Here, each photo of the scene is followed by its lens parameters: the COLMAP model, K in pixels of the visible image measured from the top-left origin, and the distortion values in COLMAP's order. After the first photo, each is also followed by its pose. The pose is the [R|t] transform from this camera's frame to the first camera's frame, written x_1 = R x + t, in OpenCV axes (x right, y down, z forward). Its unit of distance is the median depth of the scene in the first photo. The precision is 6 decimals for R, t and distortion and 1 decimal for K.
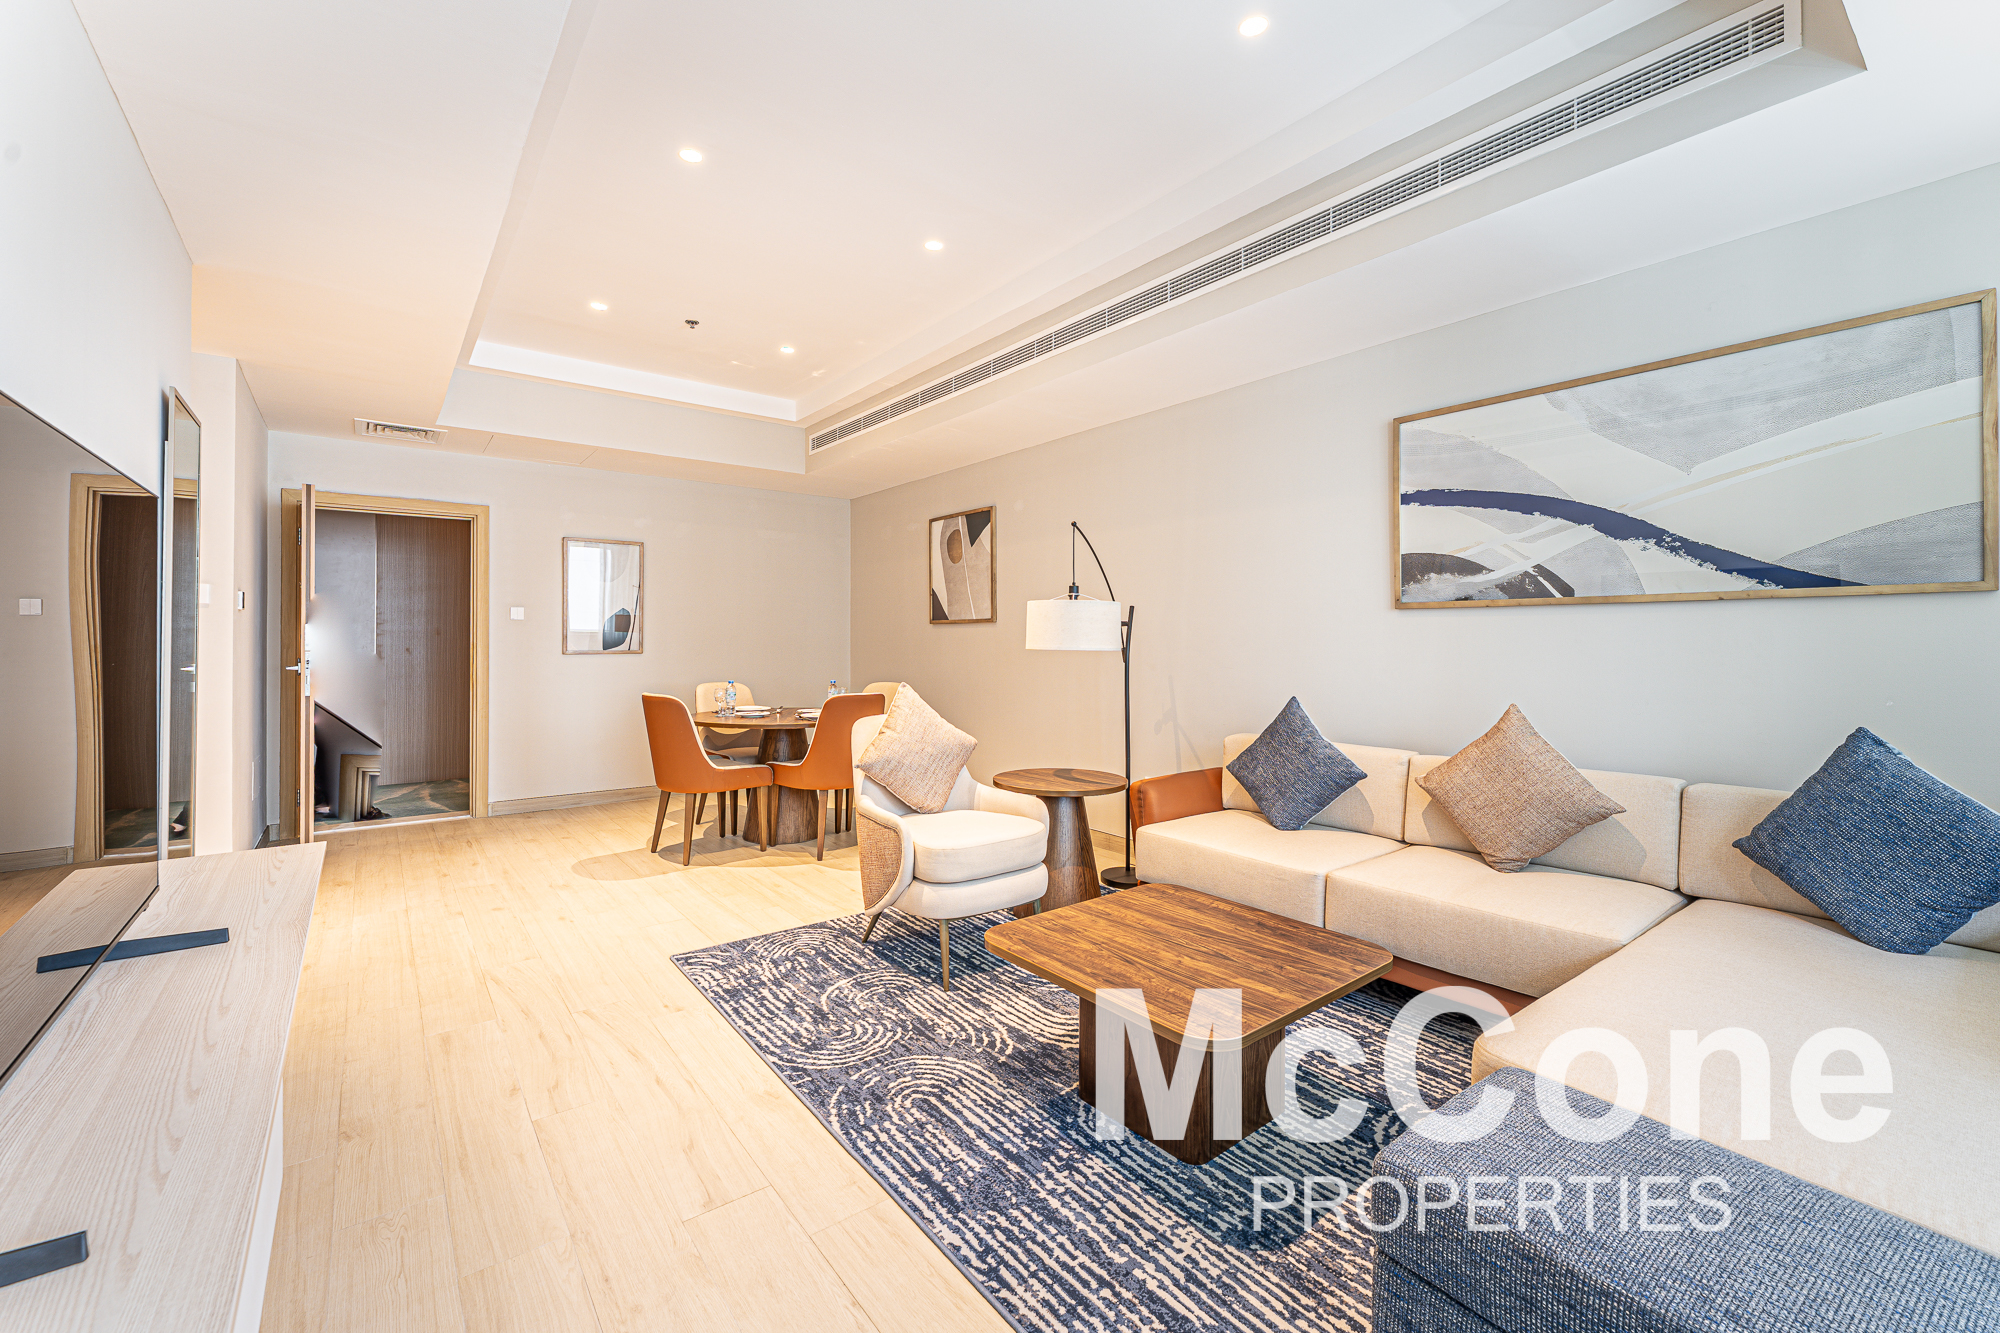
lens RADIAL K [[817.9, 0, 984.8], [0, 817.9, 630.7], [0, 0, 1]] dist [0.003554, 0.000838]
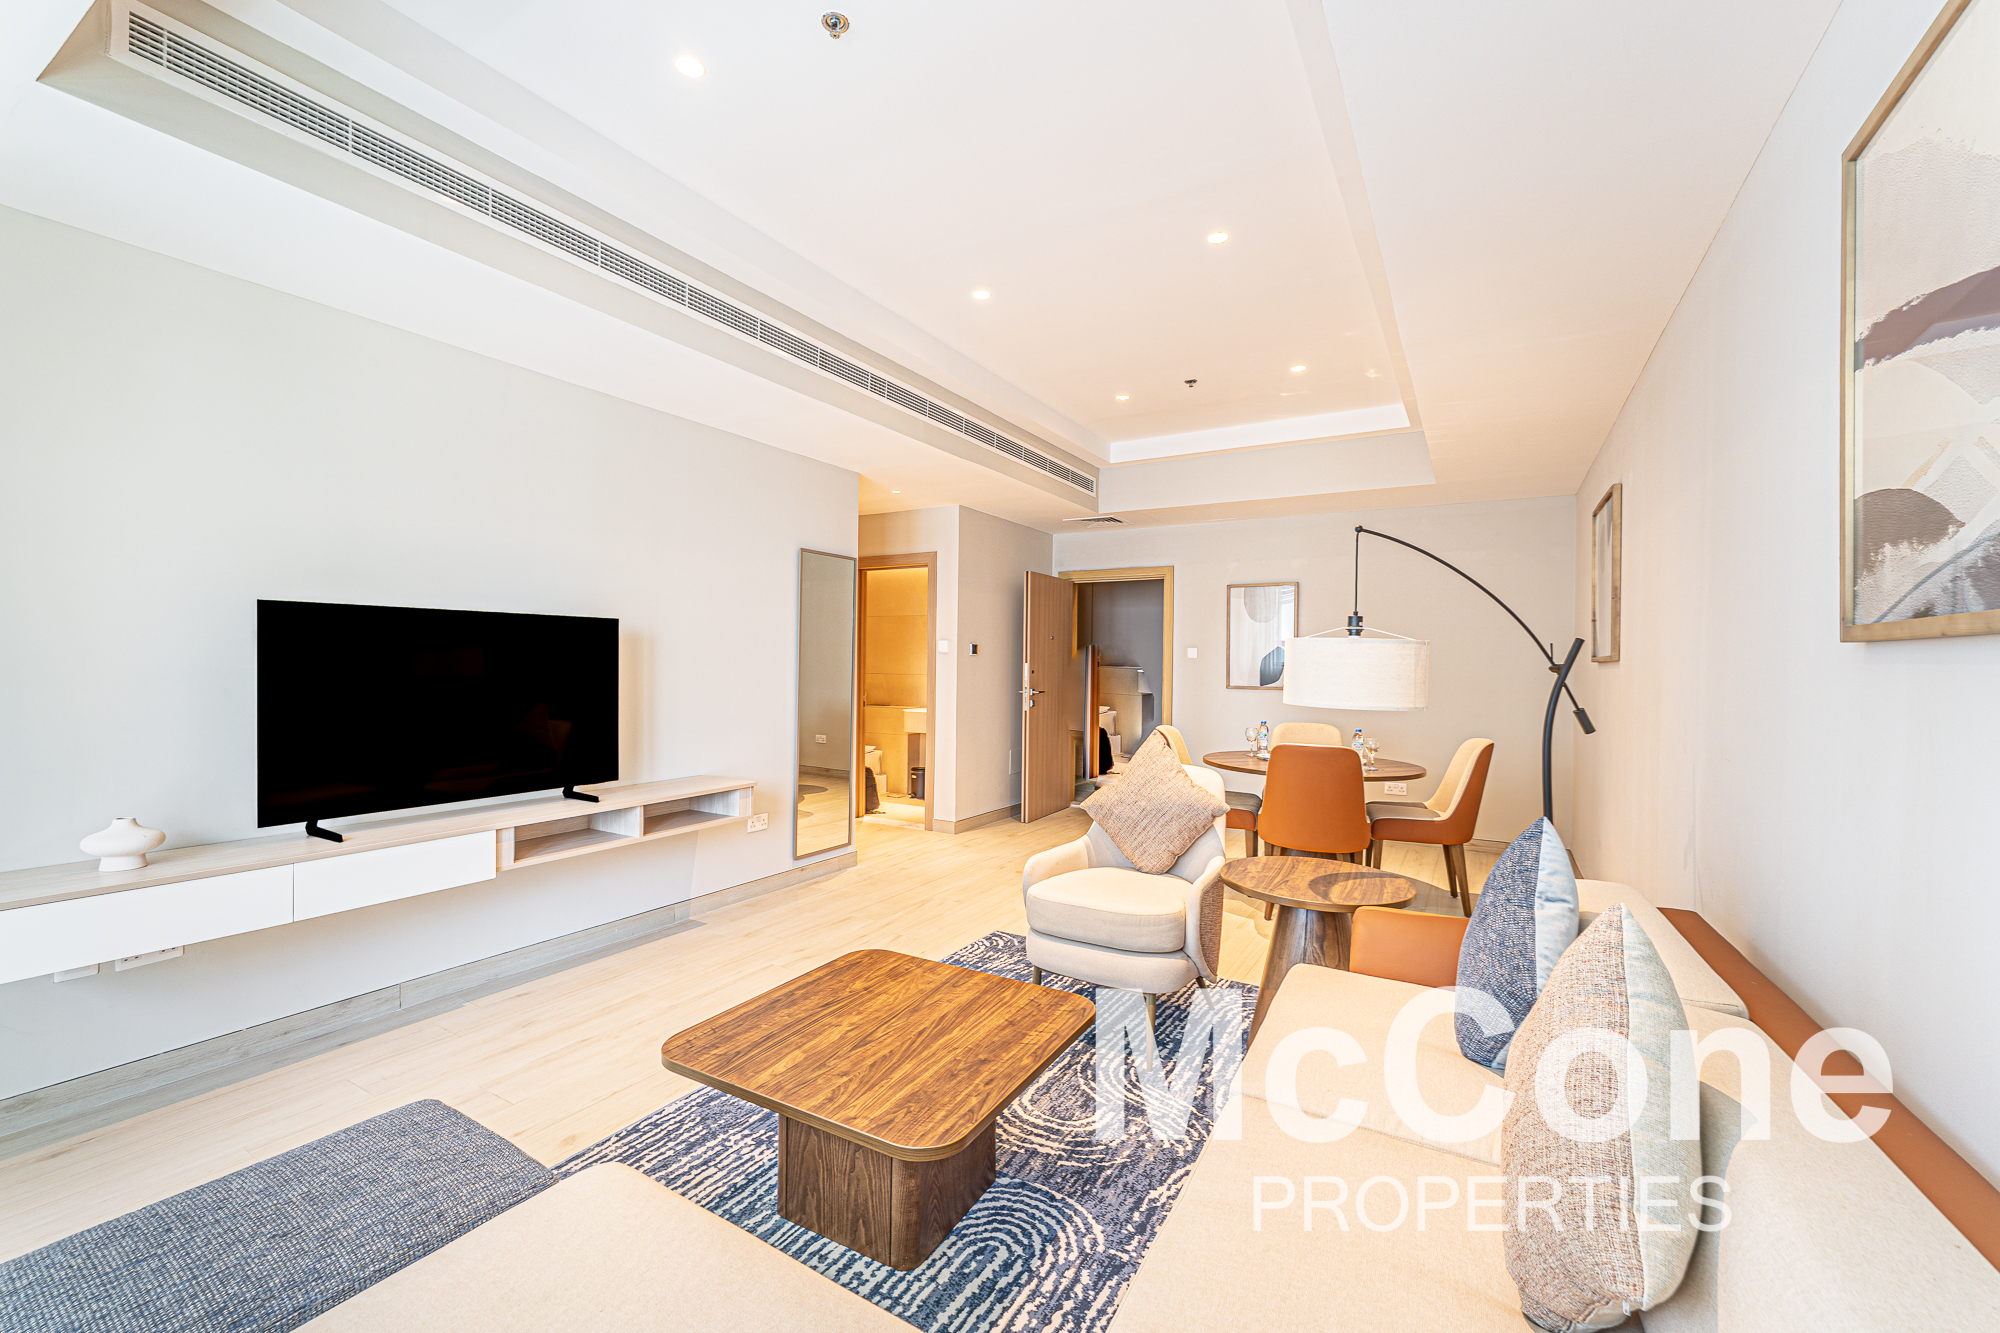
lens RADIAL K [[817.9, 0, 991.8], [0, 817.9, 665.9], [0, 0, 1]] dist [0.003554, 0.000838]
pose [[0.371982, 0.007032, -0.928213, 1.160174], [-0.001339, 0.999974, 0.007039, -0.028678], [0.928239, -0.001376, 0.371982, 0.778748]]
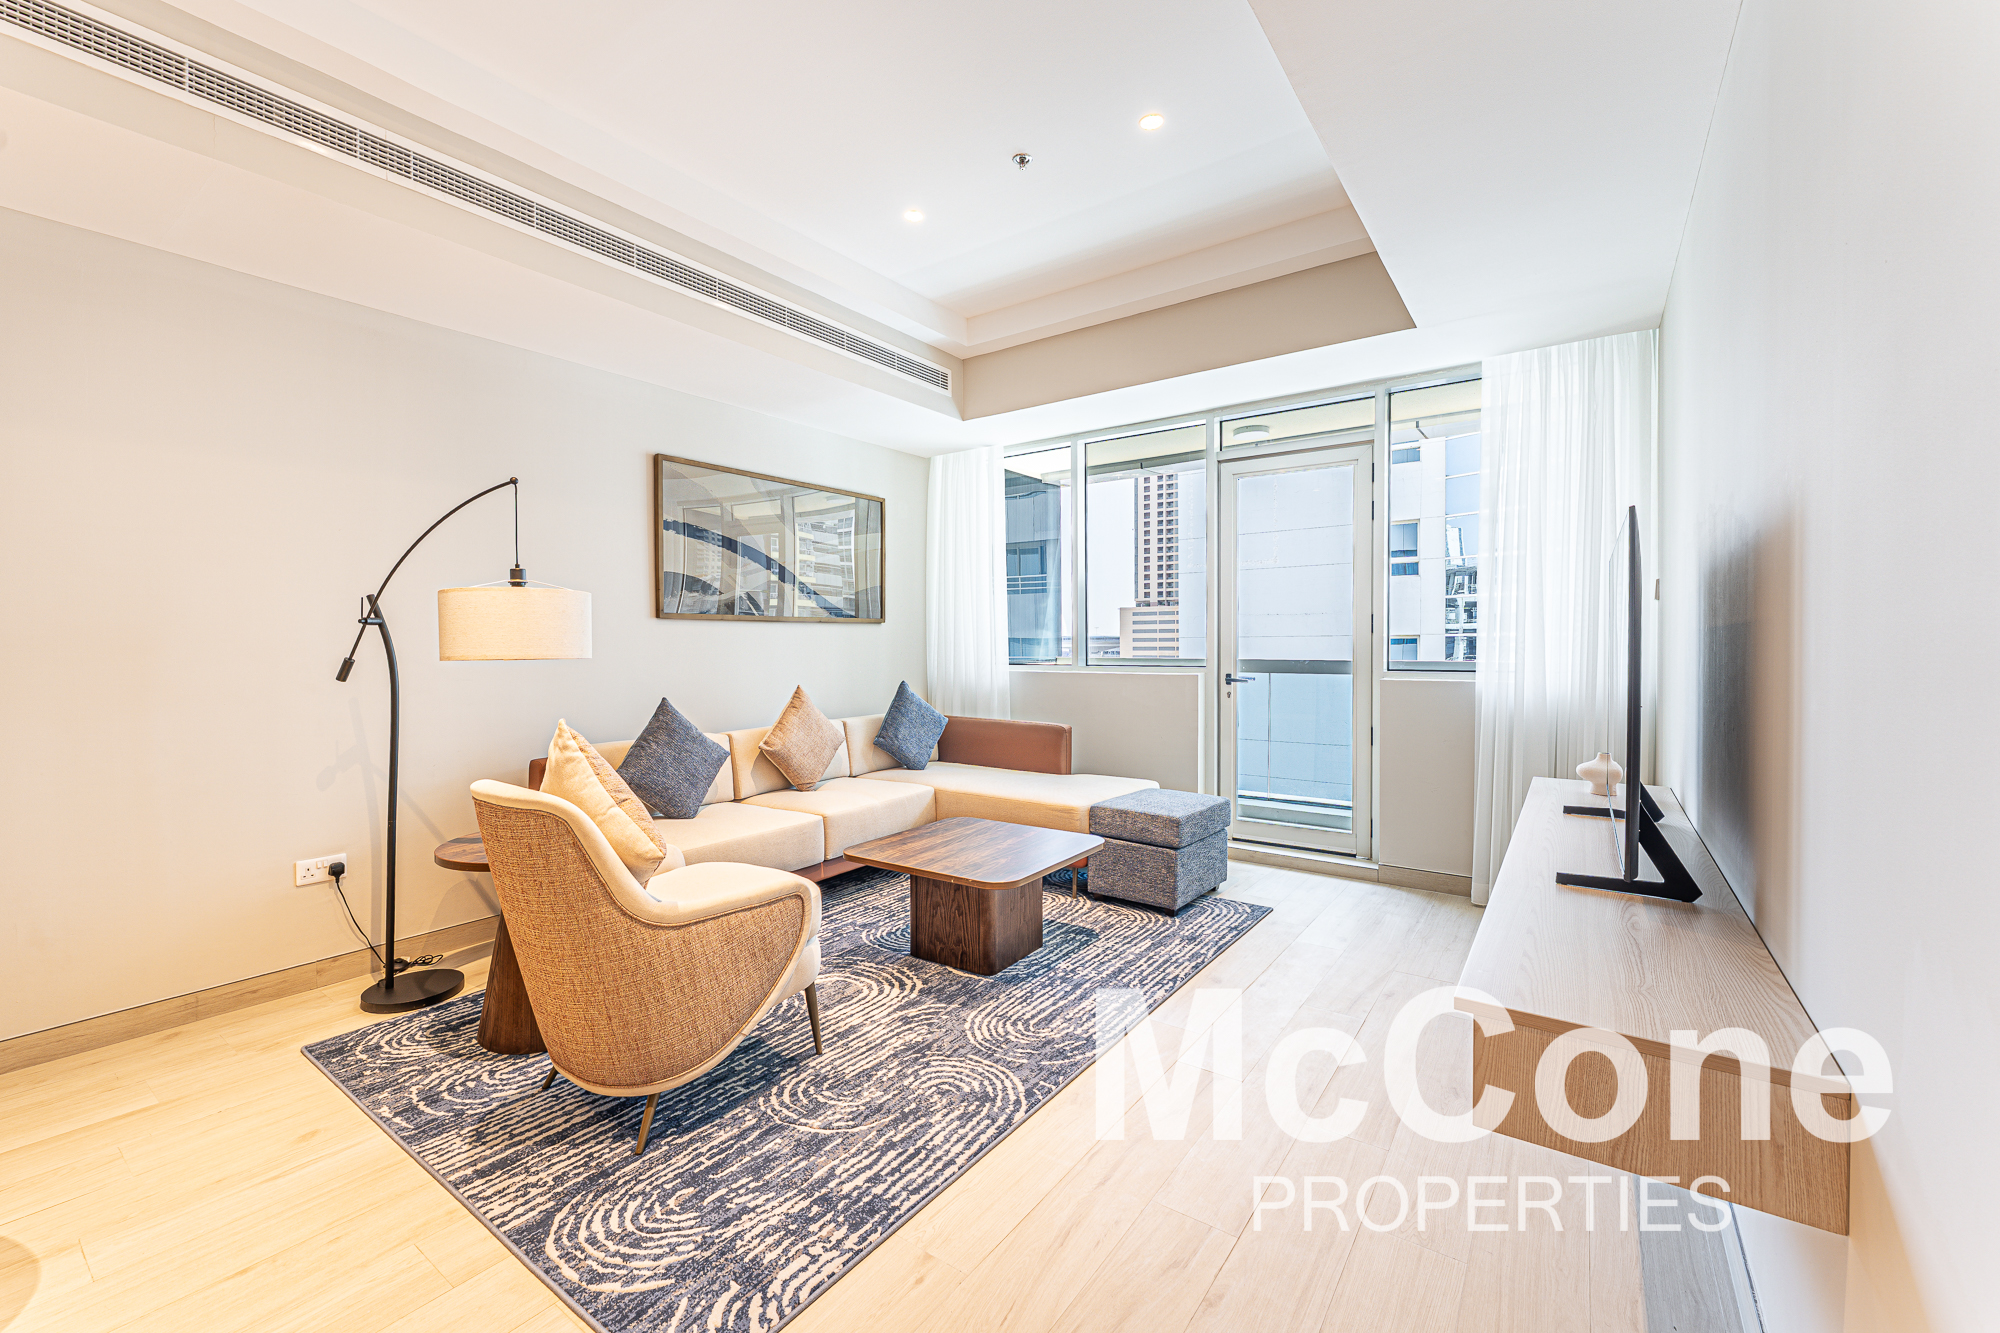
lens RADIAL K [[817.9, 0, 995.1], [0, 817.9, 649.7], [0, 0, 1]] dist [0.003554, 0.000838]
pose [[-0.296902, -0.007182, 0.954881, -1.225733], [-0.006213, 0.999965, 0.005589, 0.015791], [-0.954888, -0.004273, -0.296936, 1.446202]]
